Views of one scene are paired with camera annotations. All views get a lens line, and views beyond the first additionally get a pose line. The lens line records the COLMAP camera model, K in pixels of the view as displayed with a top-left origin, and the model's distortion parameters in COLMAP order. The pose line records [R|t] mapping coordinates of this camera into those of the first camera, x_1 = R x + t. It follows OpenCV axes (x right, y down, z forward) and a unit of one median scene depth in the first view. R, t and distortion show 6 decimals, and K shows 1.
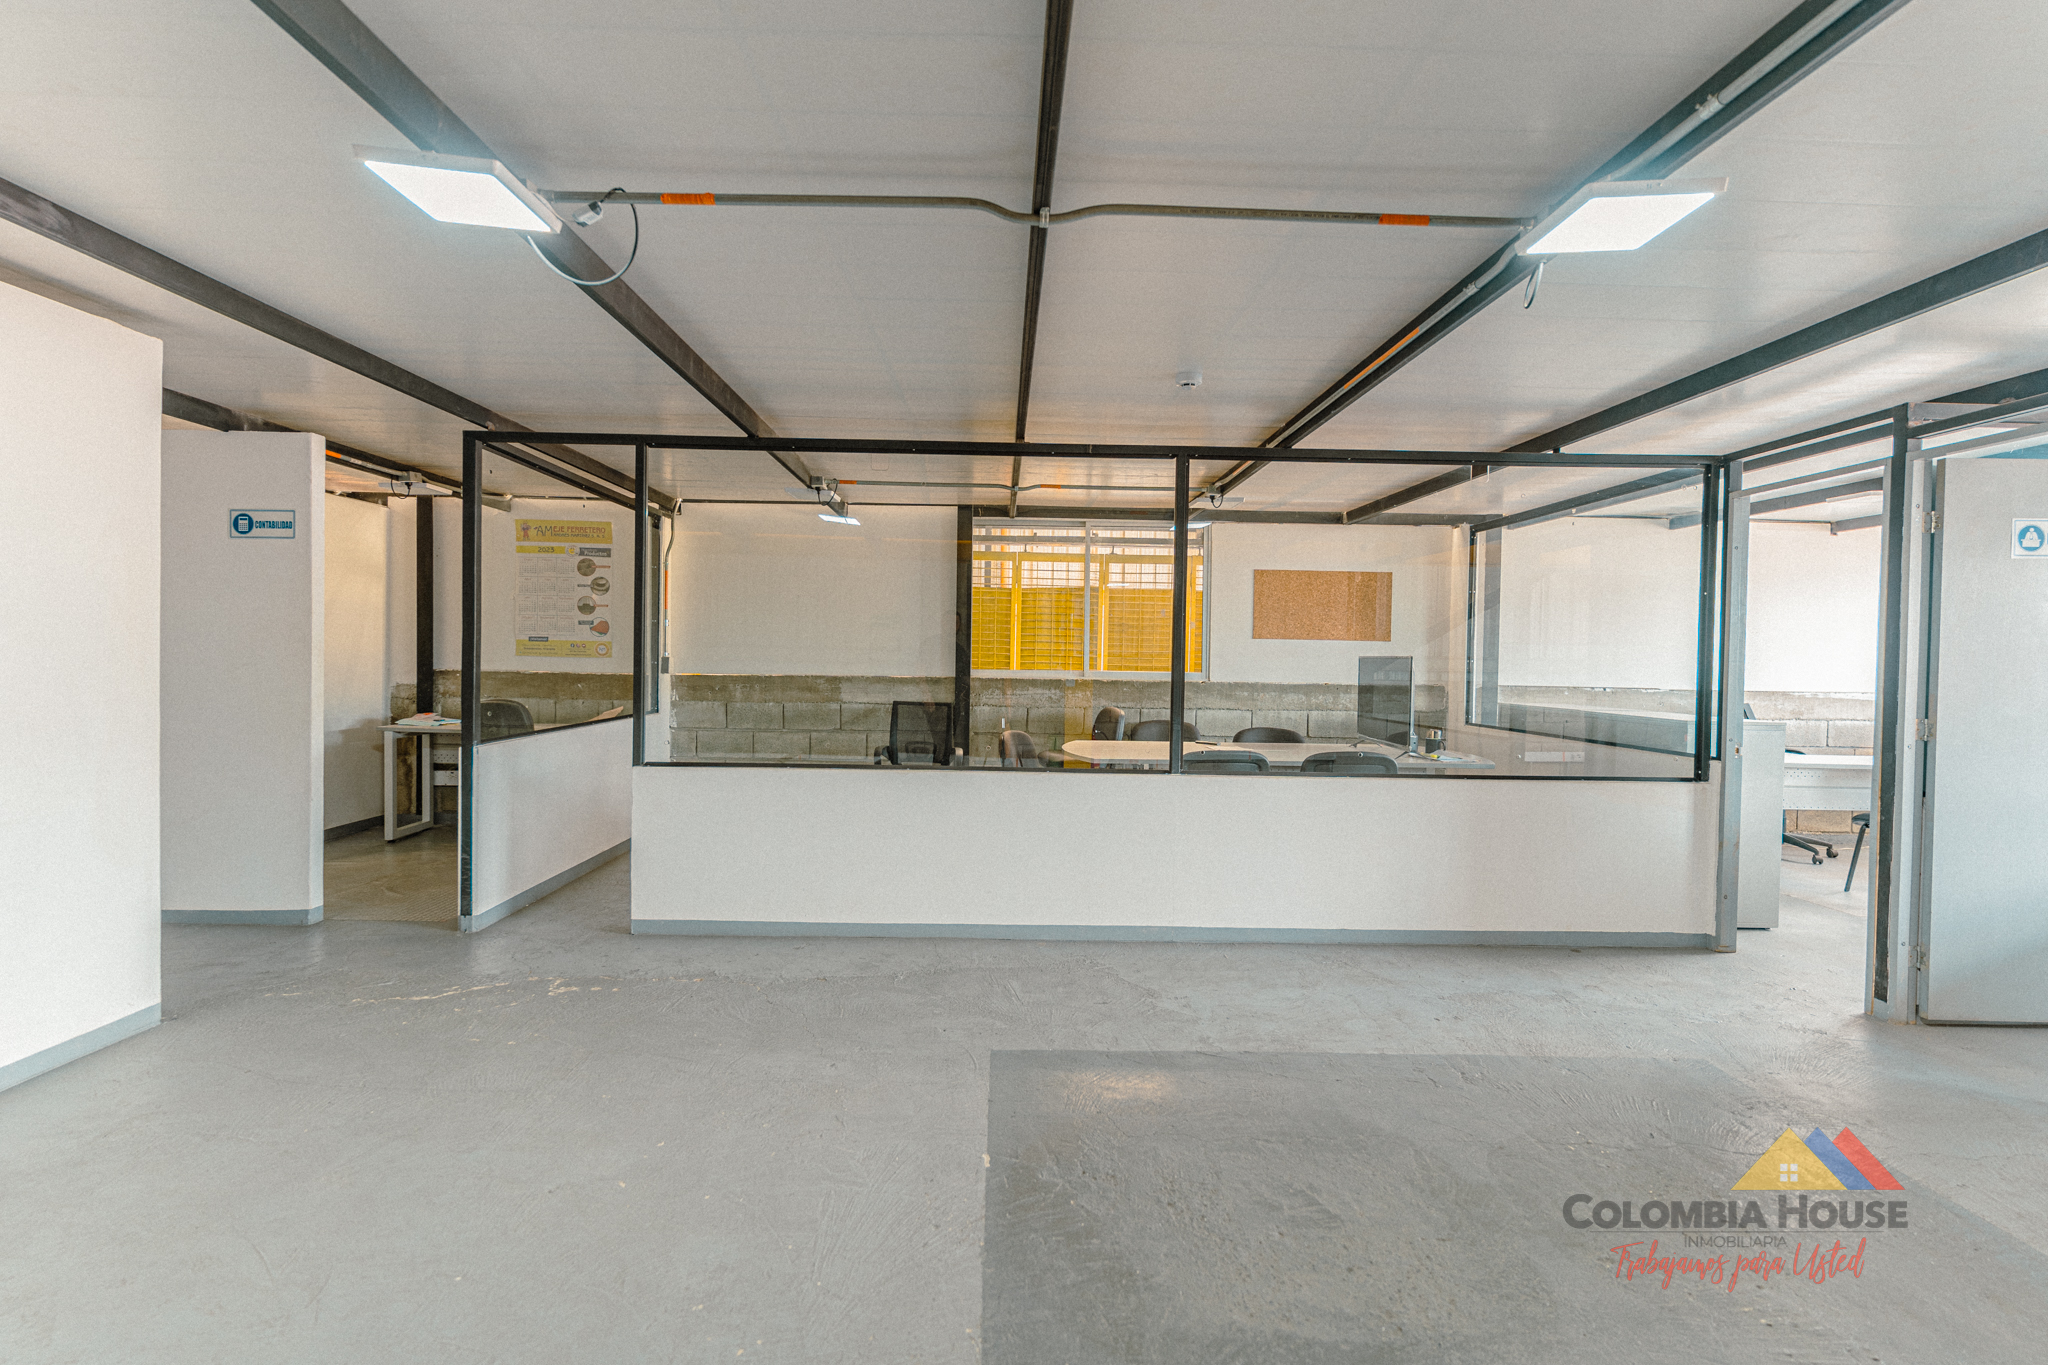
lens RADIAL K [[978.0, 0, 1019.9], [0, 978.0, 676.7], [0, 0, 1]] dist [0.003158, 0.000040]
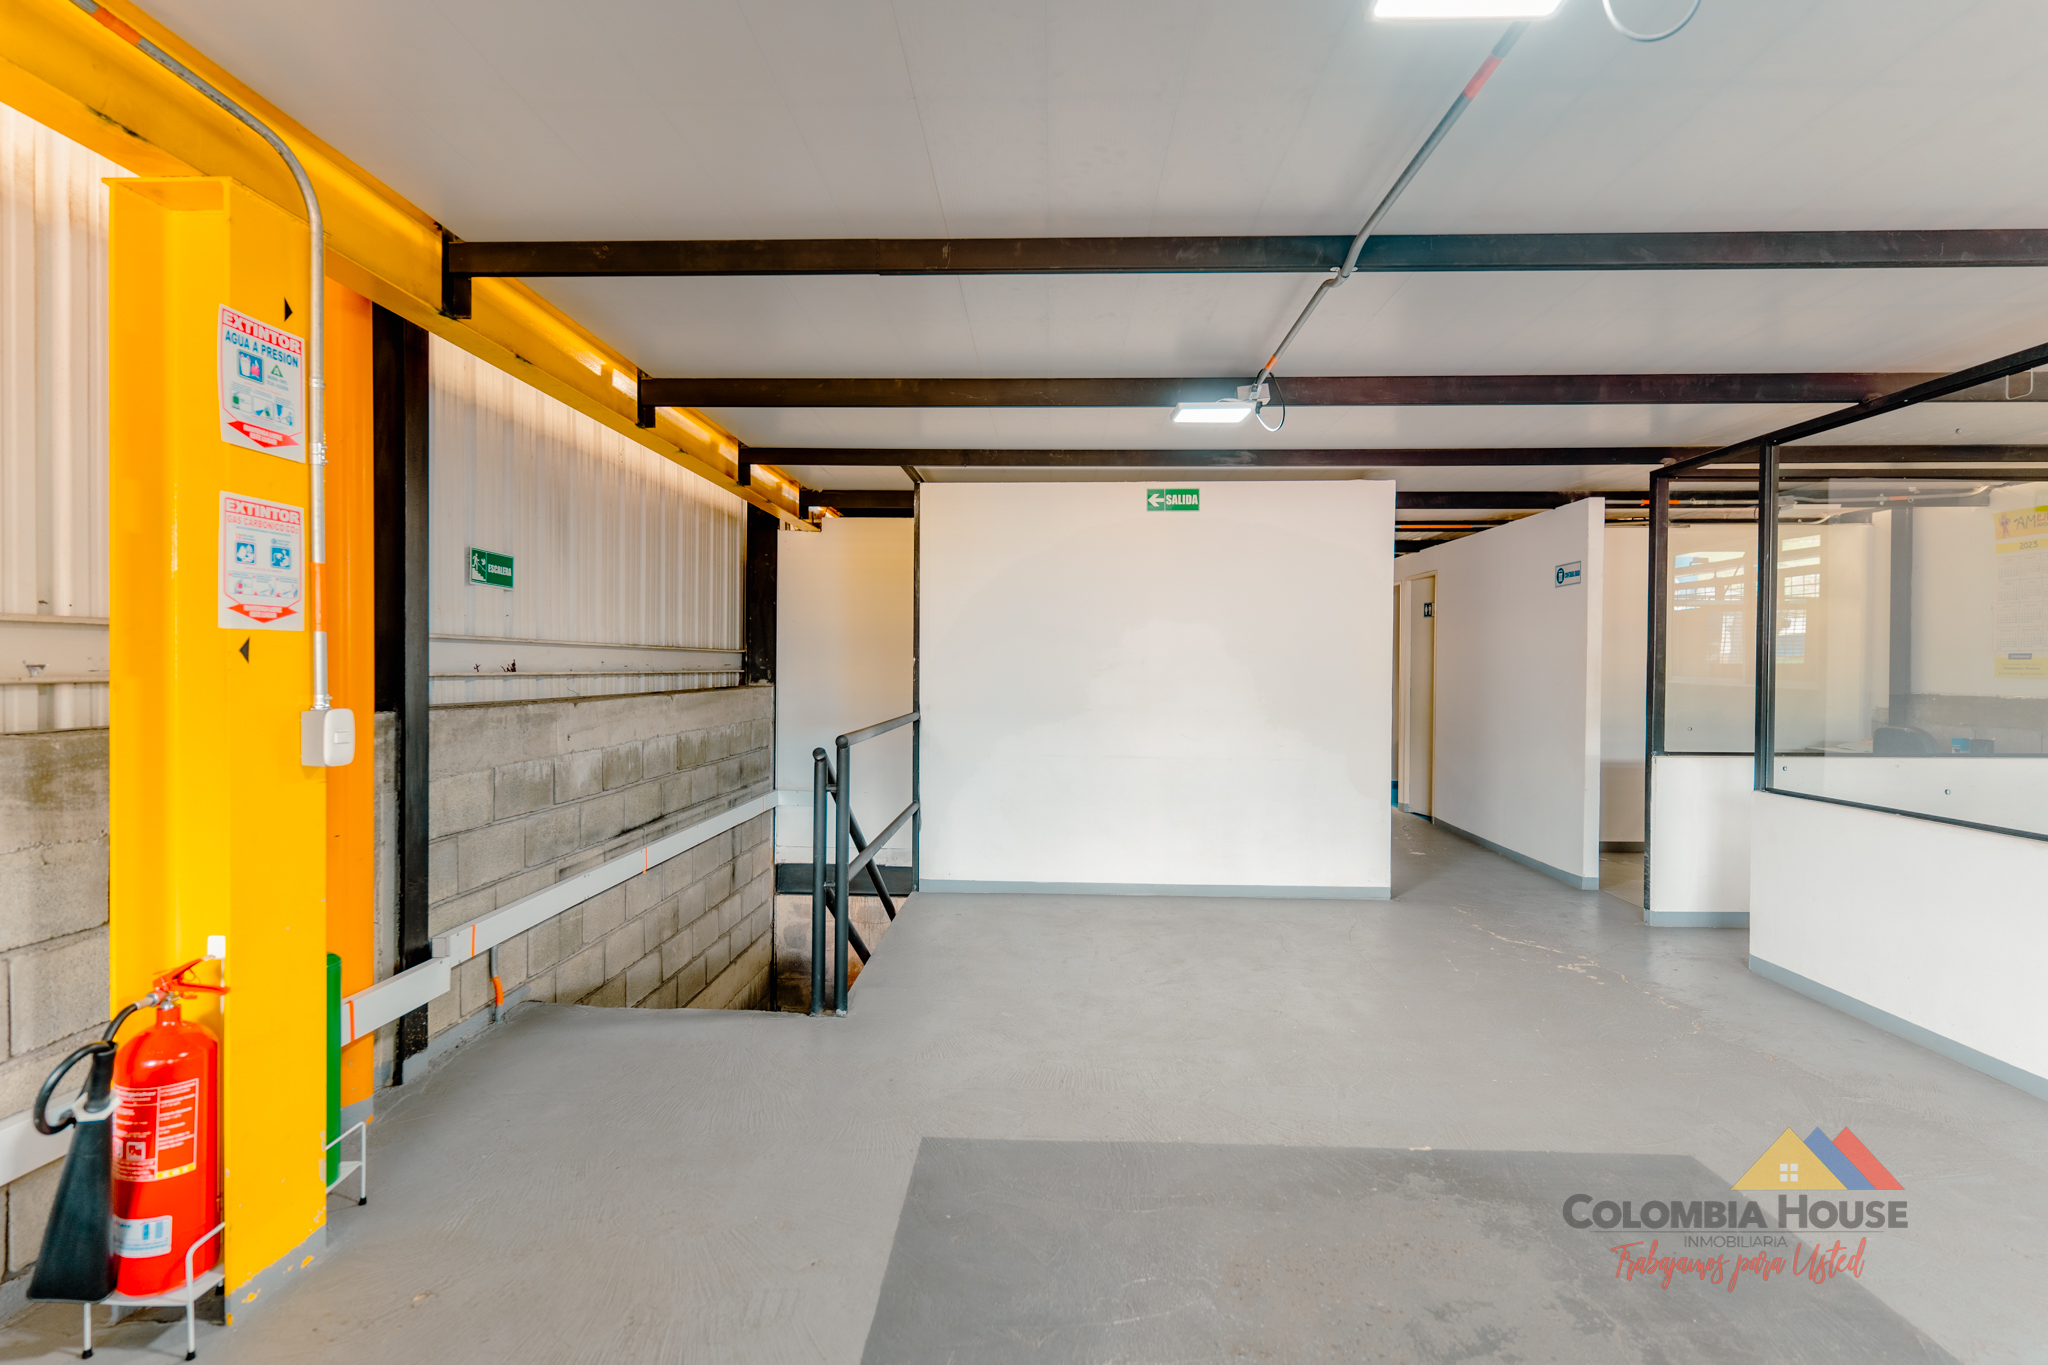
lens RADIAL K [[978.0, 0, 1019.9], [0, 978.0, 676.7], [0, 0, 1]] dist [0.003158, 0.000040]
pose [[-0.053269, -0.004852, -0.998568, 0.576734], [-0.025759, 0.999662, -0.003483, 0.004125], [0.998248, 0.025537, -0.053376, 0.345851]]
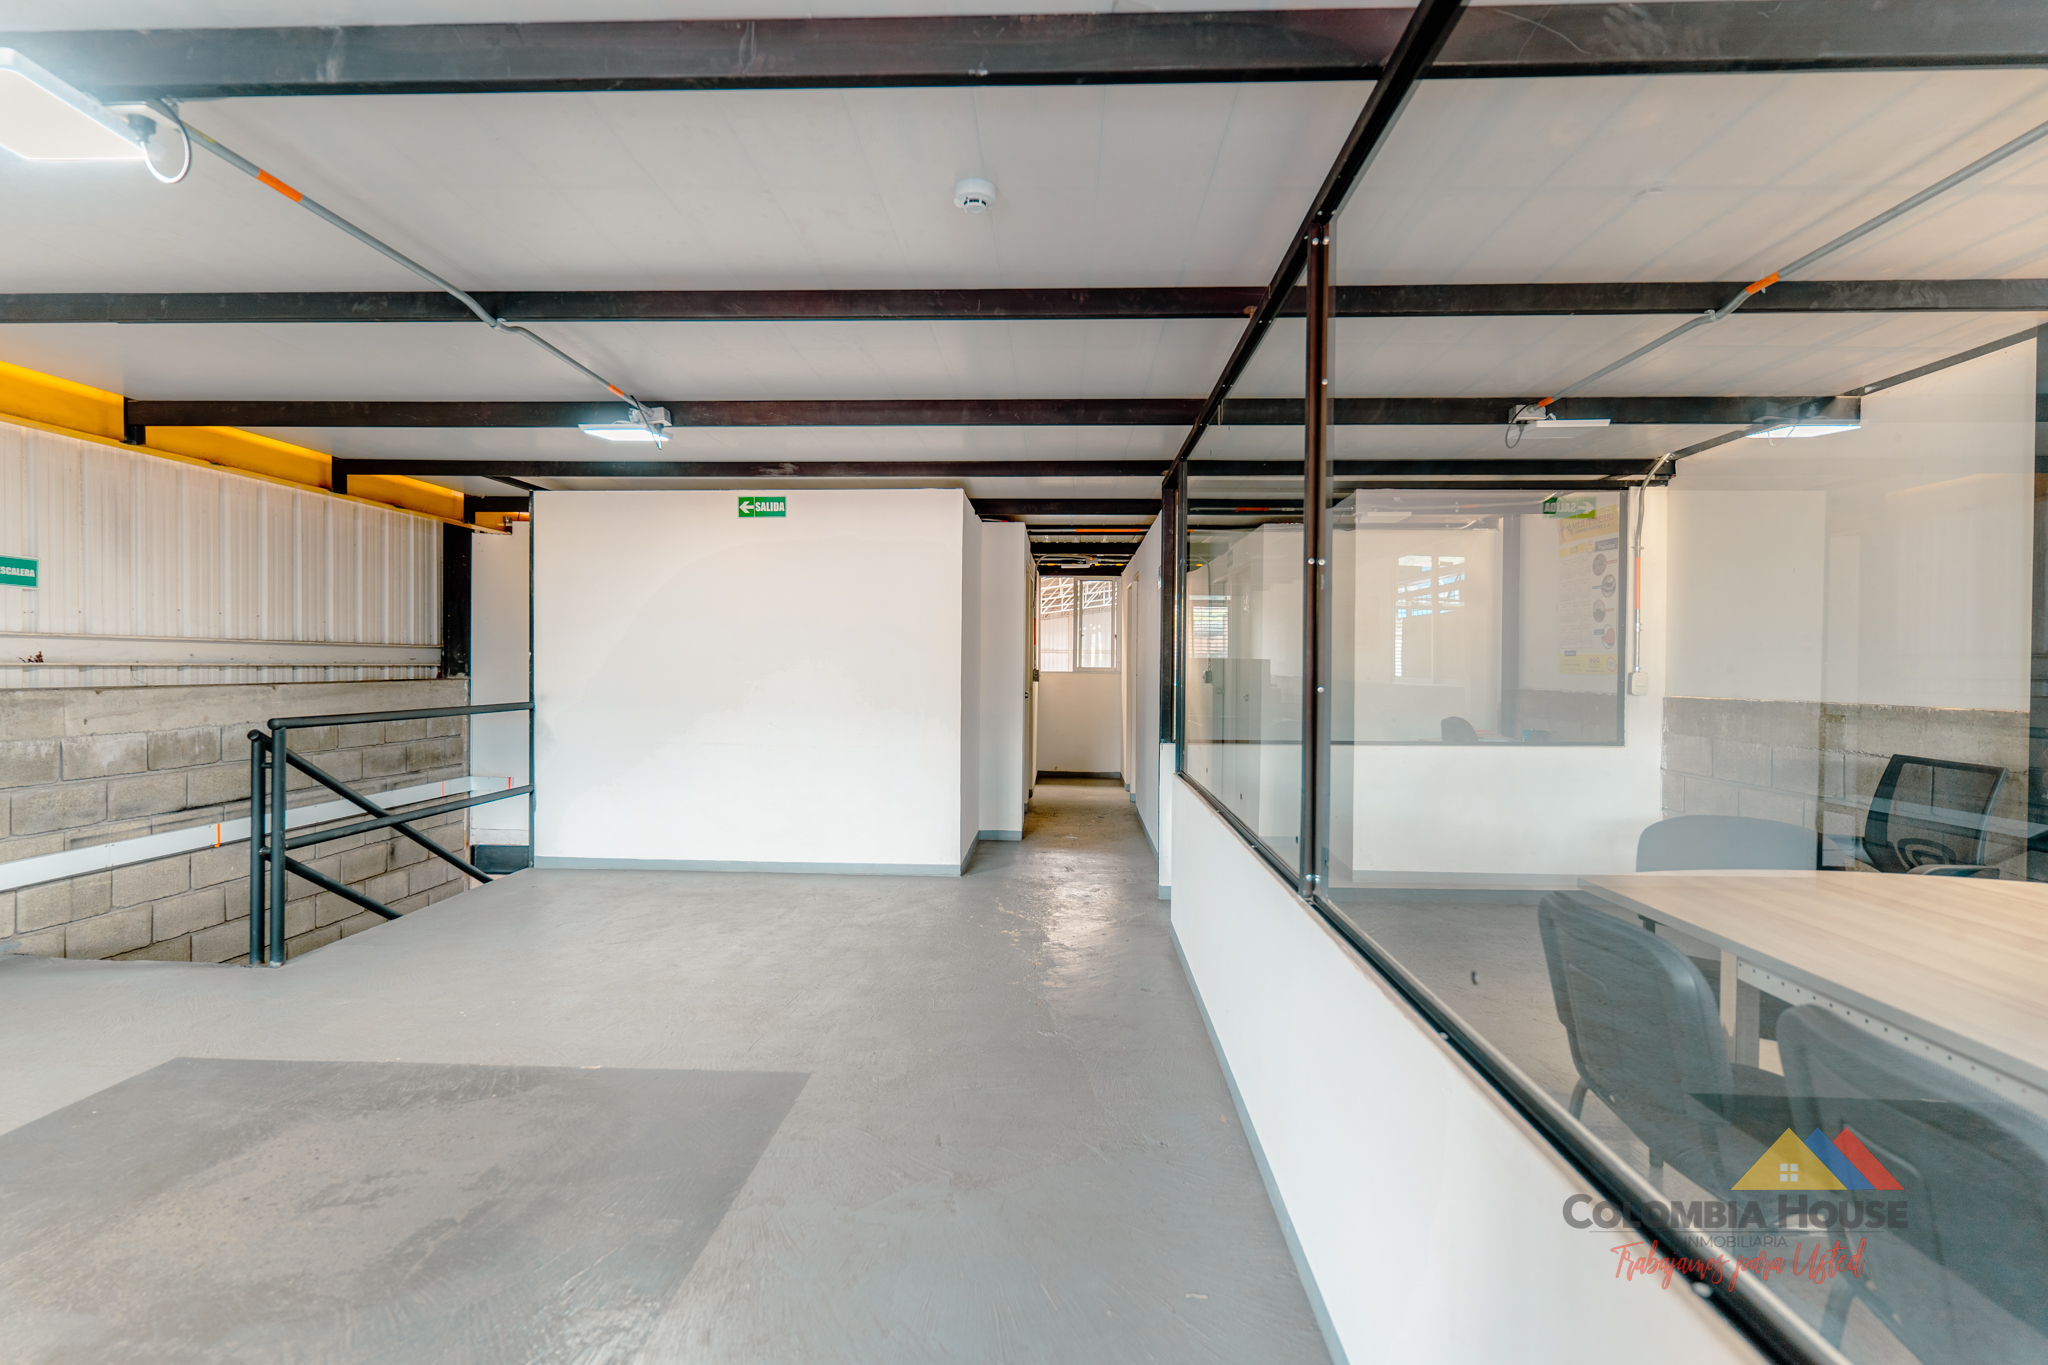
lens RADIAL K [[977.1, 0, 1021.8], [0, 977.1, 675.8], [0, 0, 1]] dist [0.001476, -0.001144]
pose [[-0.058093, -0.004232, -0.998302, 0.646662], [-0.027992, 0.999605, -0.002609, -0.003449], [0.997919, 0.027793, -0.058188, 0.893225]]
